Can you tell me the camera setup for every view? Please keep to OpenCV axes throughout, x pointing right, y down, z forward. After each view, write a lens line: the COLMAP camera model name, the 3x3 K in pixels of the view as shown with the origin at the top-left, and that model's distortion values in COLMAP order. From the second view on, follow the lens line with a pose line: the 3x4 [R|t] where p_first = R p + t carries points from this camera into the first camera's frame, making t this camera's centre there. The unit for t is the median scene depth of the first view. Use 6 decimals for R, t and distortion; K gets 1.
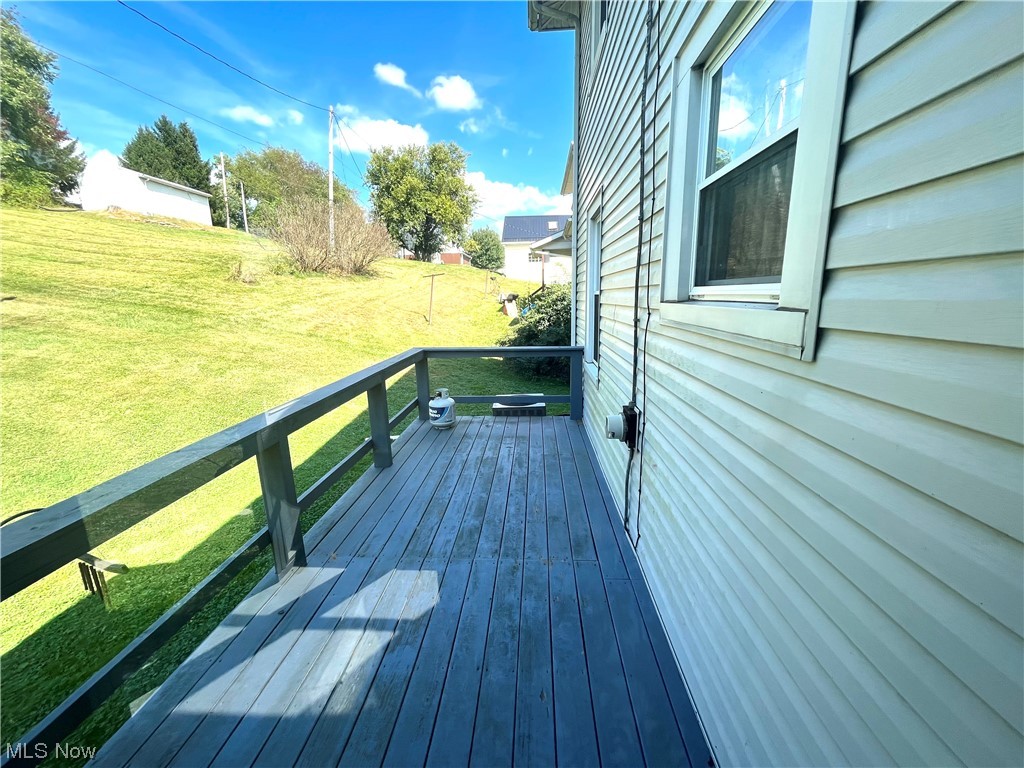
lens RADIAL K [[411.3, 0, 512.0], [0, 411.3, 384.0], [0, 0, 1]] dist [-0.000853, 0.000051]
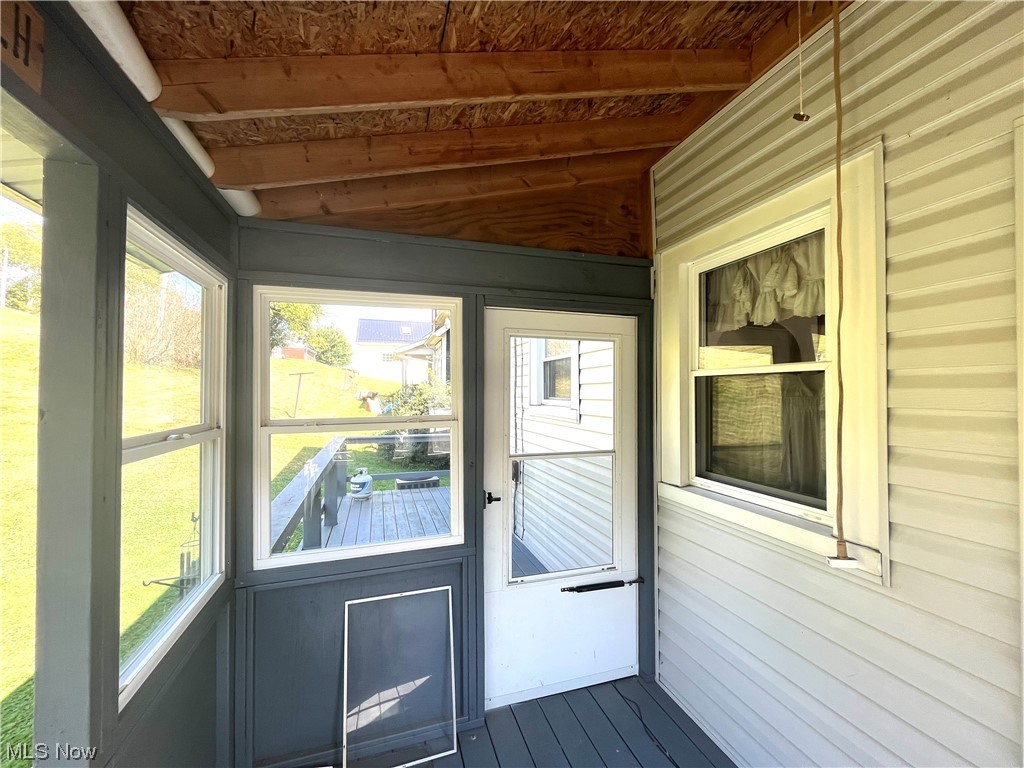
lens RADIAL K [[411.3, 0, 512.0], [0, 411.3, 384.0], [0, 0, 1]] dist [-0.000853, 0.000051]
pose [[0.931555, 0.026021, 0.362669, -0.205279], [0.058529, 0.973697, -0.220200, 0.066120], [-0.358859, 0.226355, 0.905529, -0.384552]]
